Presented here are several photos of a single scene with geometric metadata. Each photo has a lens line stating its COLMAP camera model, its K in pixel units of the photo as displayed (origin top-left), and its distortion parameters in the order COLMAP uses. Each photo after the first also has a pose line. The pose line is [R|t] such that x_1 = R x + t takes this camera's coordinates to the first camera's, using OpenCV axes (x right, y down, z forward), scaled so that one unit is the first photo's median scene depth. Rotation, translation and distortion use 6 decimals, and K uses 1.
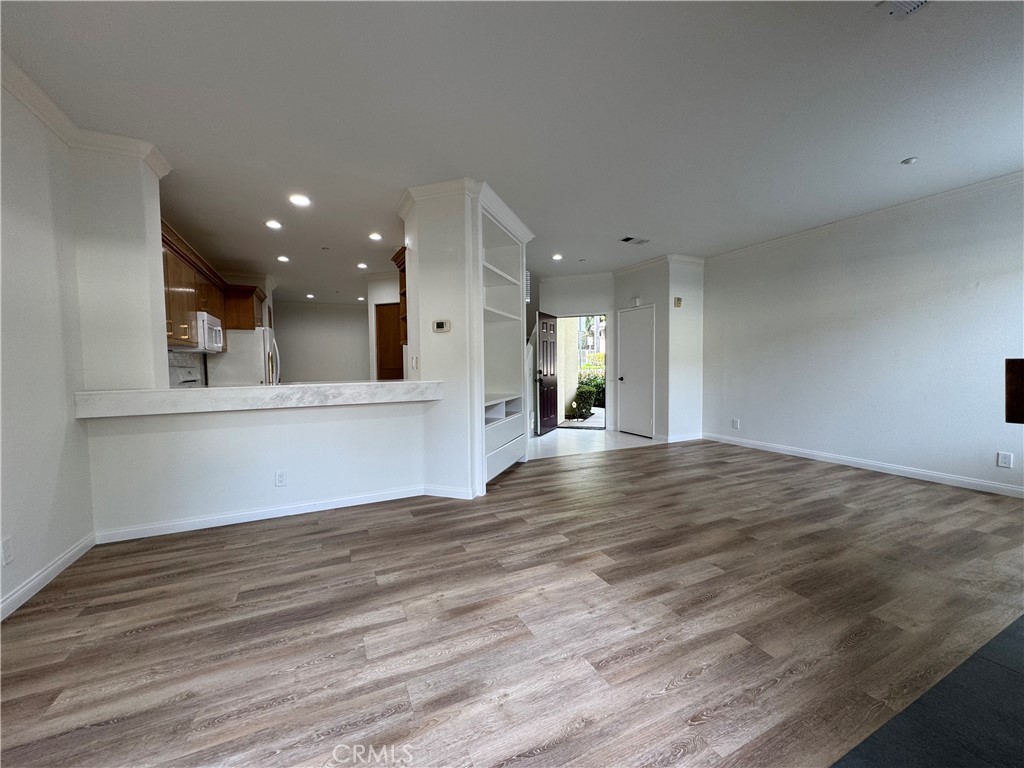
lens RADIAL K [[407.3, 0, 510.9], [0, 407.3, 384.0], [0, 0, 1]] dist [-0.008247, 0.000649]
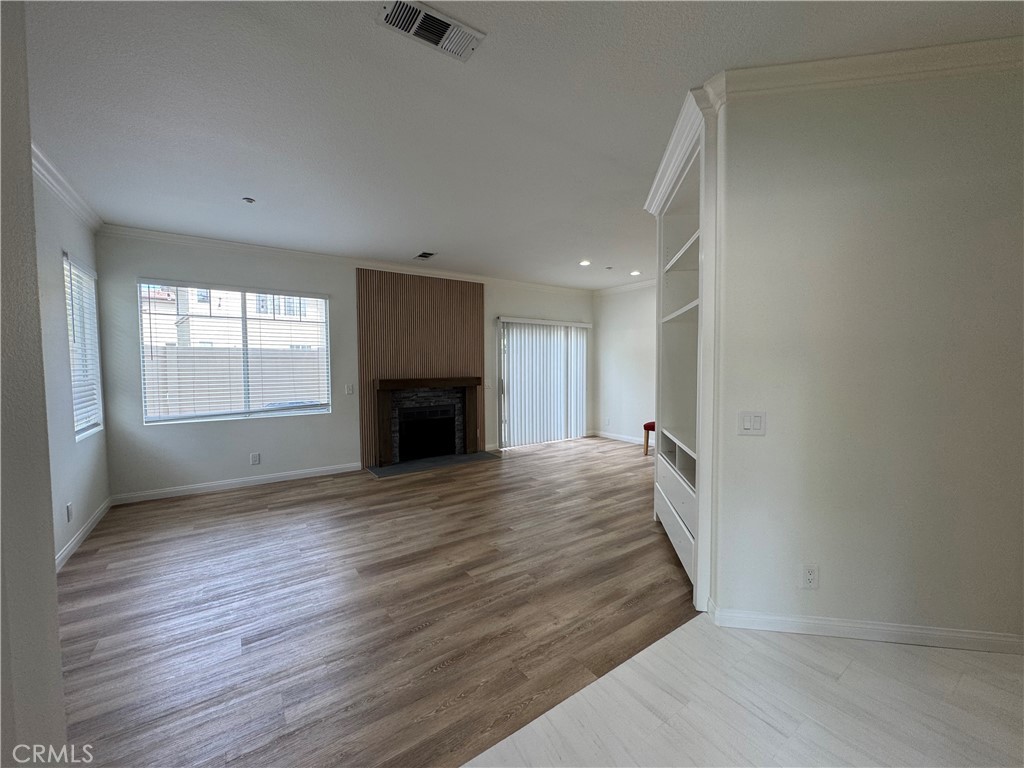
lens RADIAL K [[407.3, 0, 511.4], [0, 407.3, 385.0], [0, 0, 1]] dist [-0.008247, 0.000649]
pose [[-0.986057, 0.029834, -0.163710, 0.521395], [0.014577, 0.995501, 0.093619, -0.170398], [0.165766, 0.089927, -0.982056, 2.327108]]
